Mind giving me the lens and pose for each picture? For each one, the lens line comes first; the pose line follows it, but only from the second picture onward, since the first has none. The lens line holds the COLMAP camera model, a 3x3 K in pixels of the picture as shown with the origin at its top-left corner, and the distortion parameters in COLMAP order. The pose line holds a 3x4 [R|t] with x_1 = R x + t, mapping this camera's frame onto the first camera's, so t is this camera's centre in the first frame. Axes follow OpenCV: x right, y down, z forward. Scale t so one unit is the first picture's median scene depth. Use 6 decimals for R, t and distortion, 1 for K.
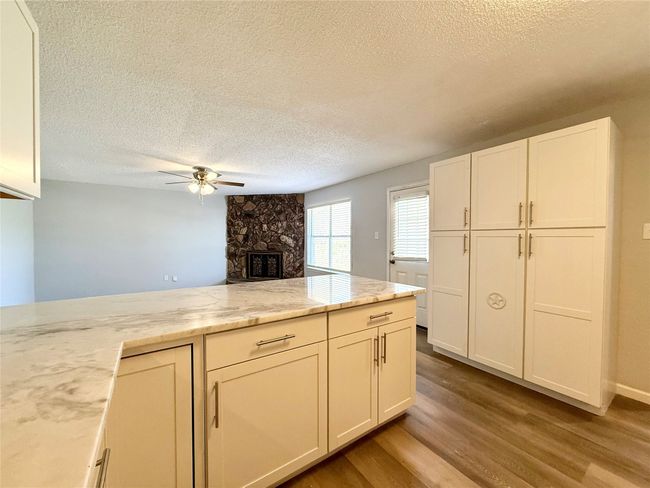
lens RADIAL K [[261.1, 0, 326.6], [0, 261.1, 244.5], [0, 0, 1]] dist [0.004791, 0.000141]
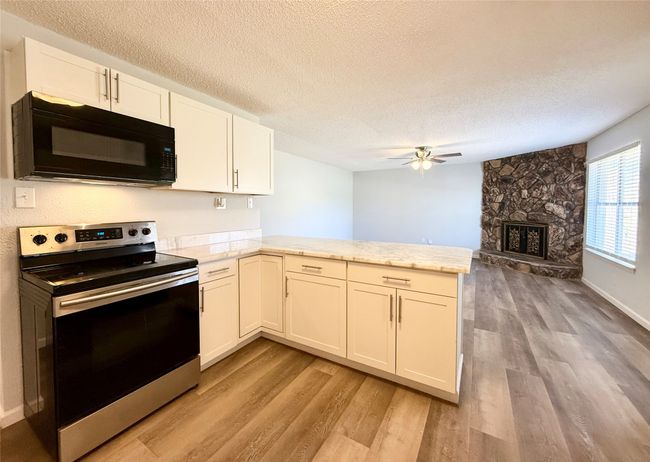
lens RADIAL K [[267.0, 0, 314.5], [0, 267.0, 217.0], [0, 0, 1]] dist [-0.001217, -0.000124]
pose [[0.398741, 0.034210, -0.916425, 0.277561], [-0.016511, 0.999410, 0.030124, -0.005633], [0.916915, 0.003120, 0.399071, 0.054830]]
